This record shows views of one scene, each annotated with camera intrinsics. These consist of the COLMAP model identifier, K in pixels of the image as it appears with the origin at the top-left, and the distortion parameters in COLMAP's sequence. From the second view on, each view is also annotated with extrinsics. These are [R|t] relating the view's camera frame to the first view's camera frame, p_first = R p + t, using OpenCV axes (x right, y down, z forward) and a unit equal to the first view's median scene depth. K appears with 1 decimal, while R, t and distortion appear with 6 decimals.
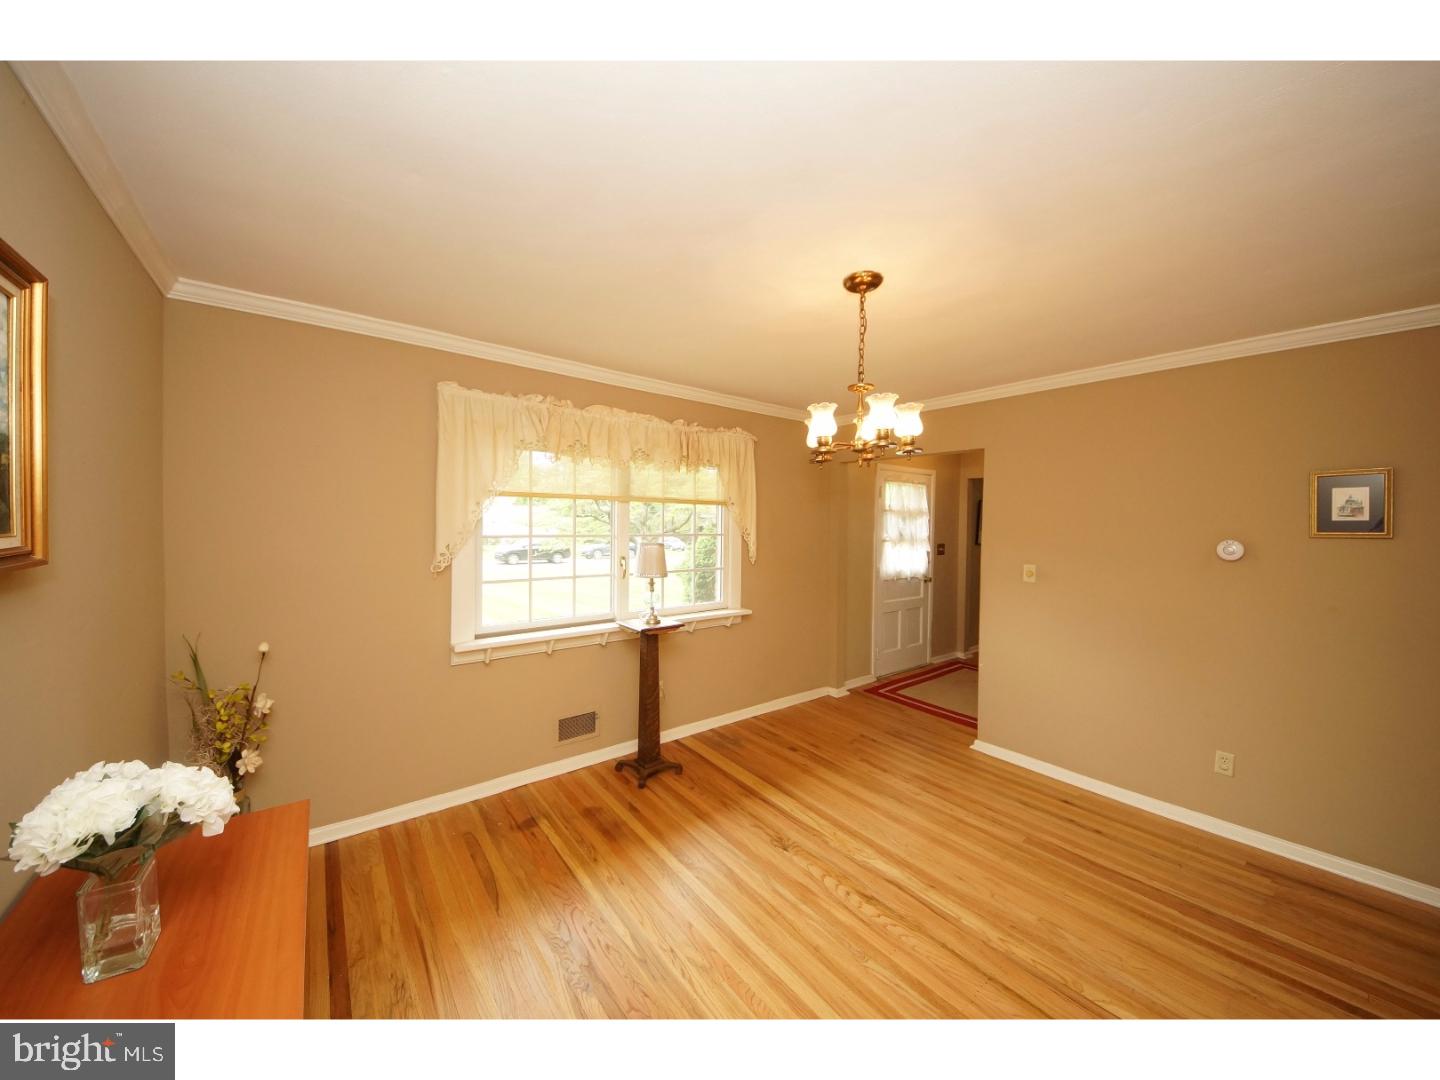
lens RADIAL K [[513.3, 0, 717.8], [0, 513.3, 526.8], [0, 0, 1]] dist [0.008447, -0.000374]
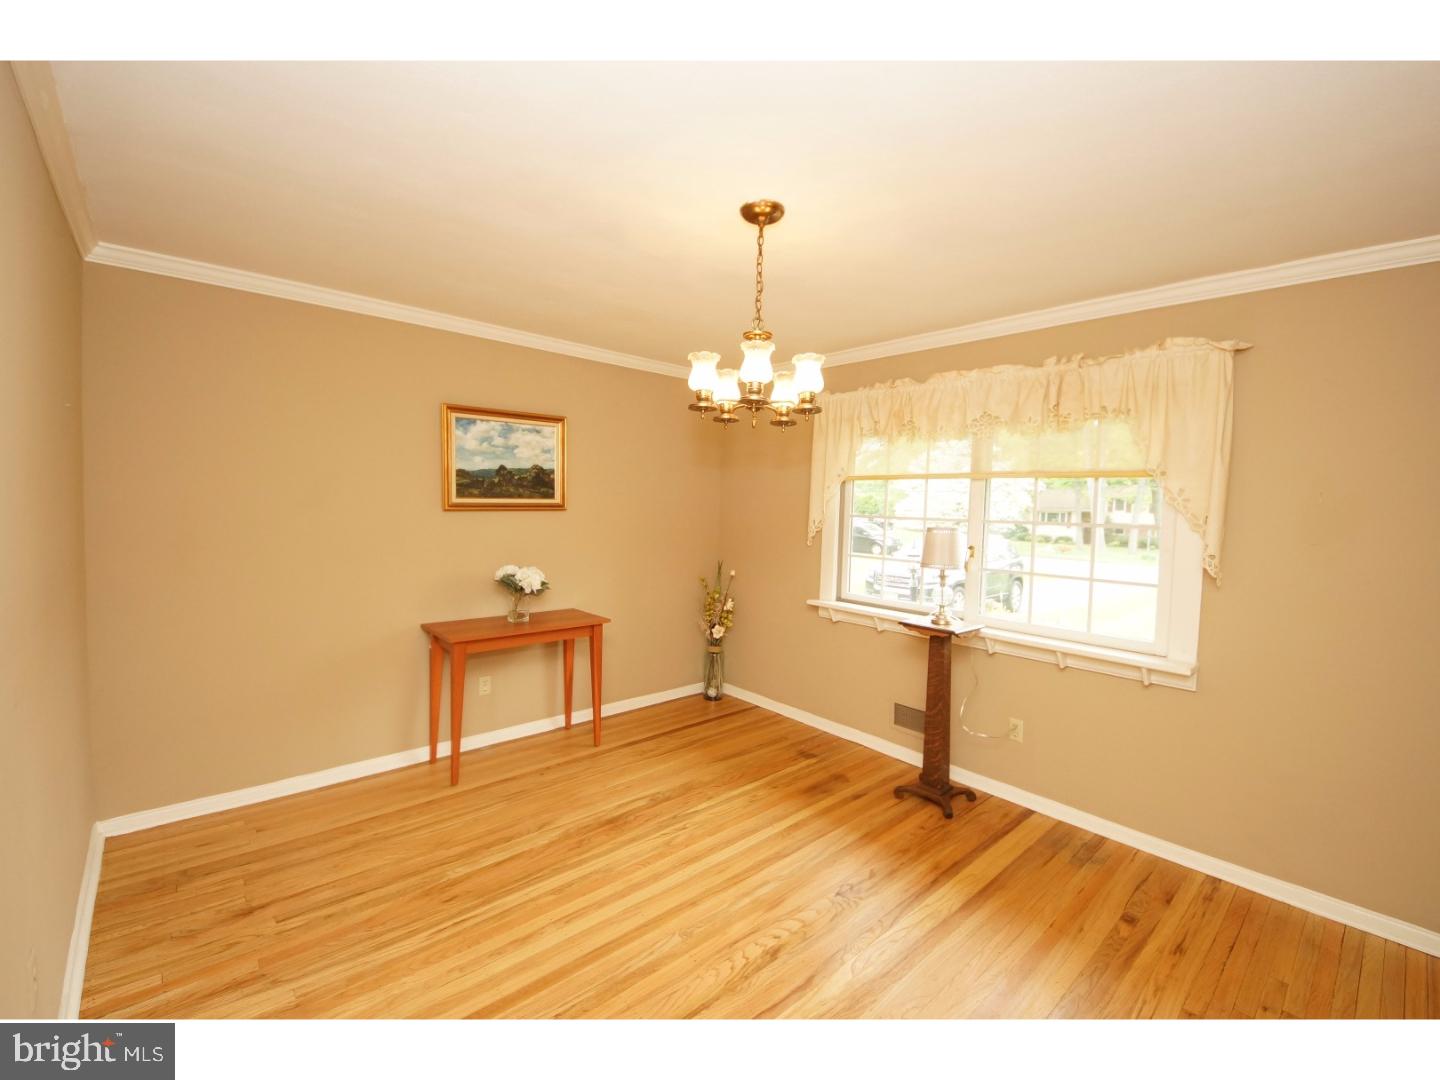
lens RADIAL K [[610.1, 0, 720.8], [0, 610.1, 535.7], [0, 0, 1]] dist [0.027146, -0.000531]
pose [[0.078379, 0.040841, -0.996087, 0.938742], [-0.040167, 0.998479, 0.037779, 0.023300], [0.996114, 0.037048, 0.079901, 0.626220]]
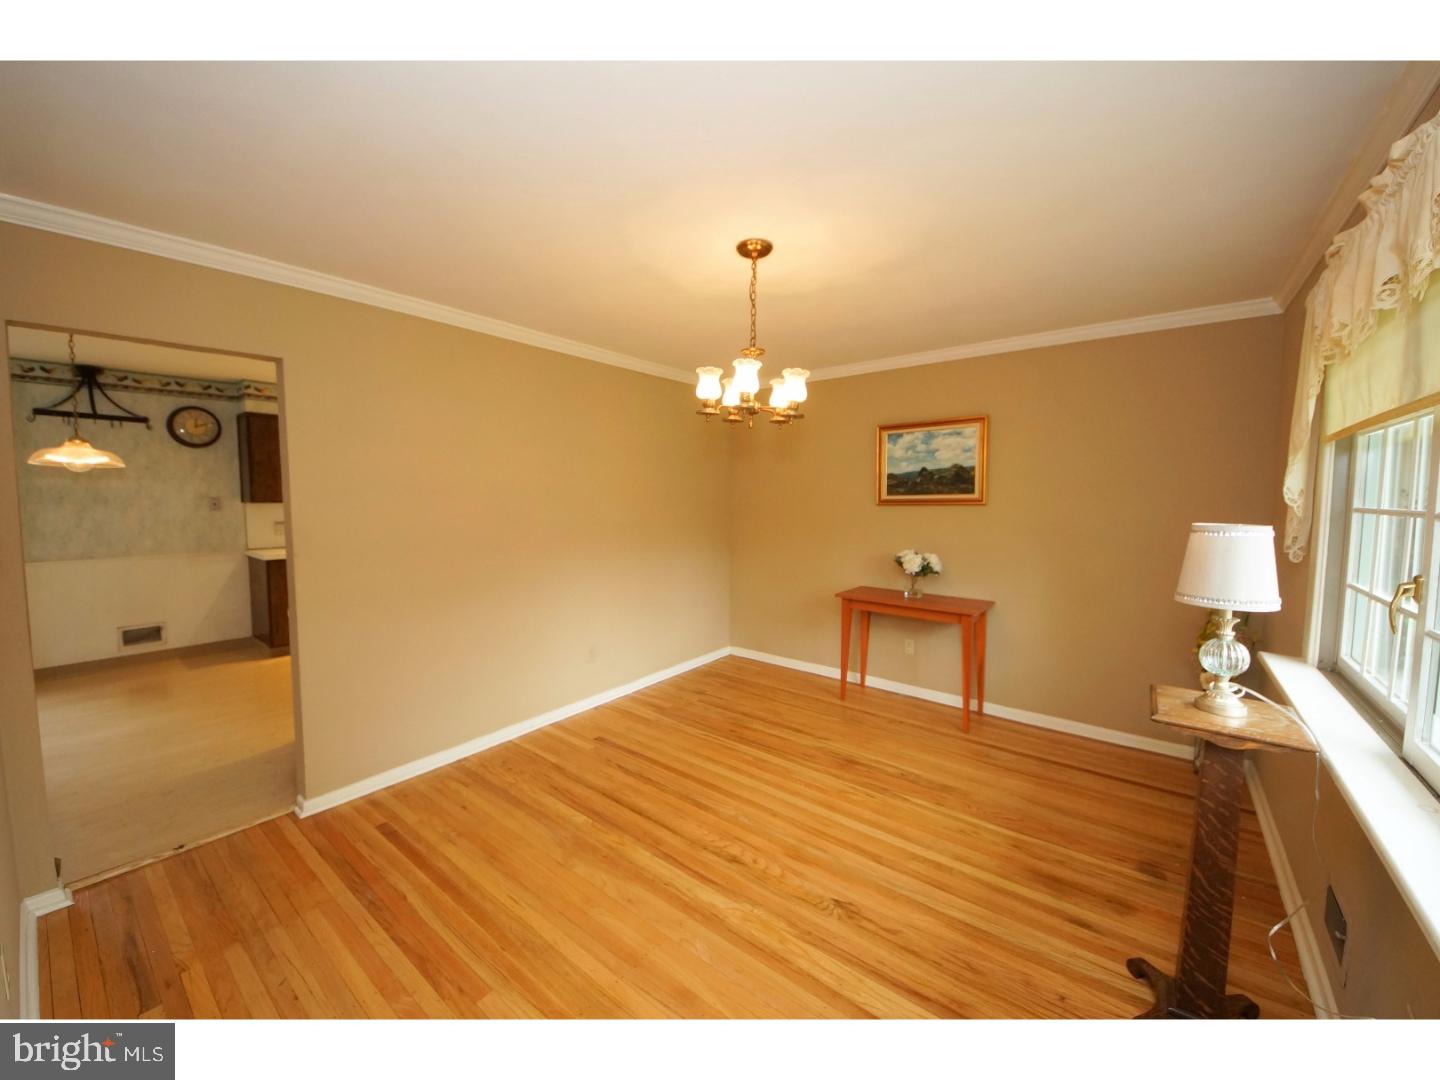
lens RADIAL K [[539.9, 0, 714.8], [0, 539.9, 532.3], [0, 0, 1]] dist [-0.023566, -0.001121]
pose [[-0.971757, -0.001608, -0.235977, 0.438754], [-0.020355, 0.996821, 0.077029, 0.012034], [0.235103, 0.079657, -0.968701, 1.482559]]
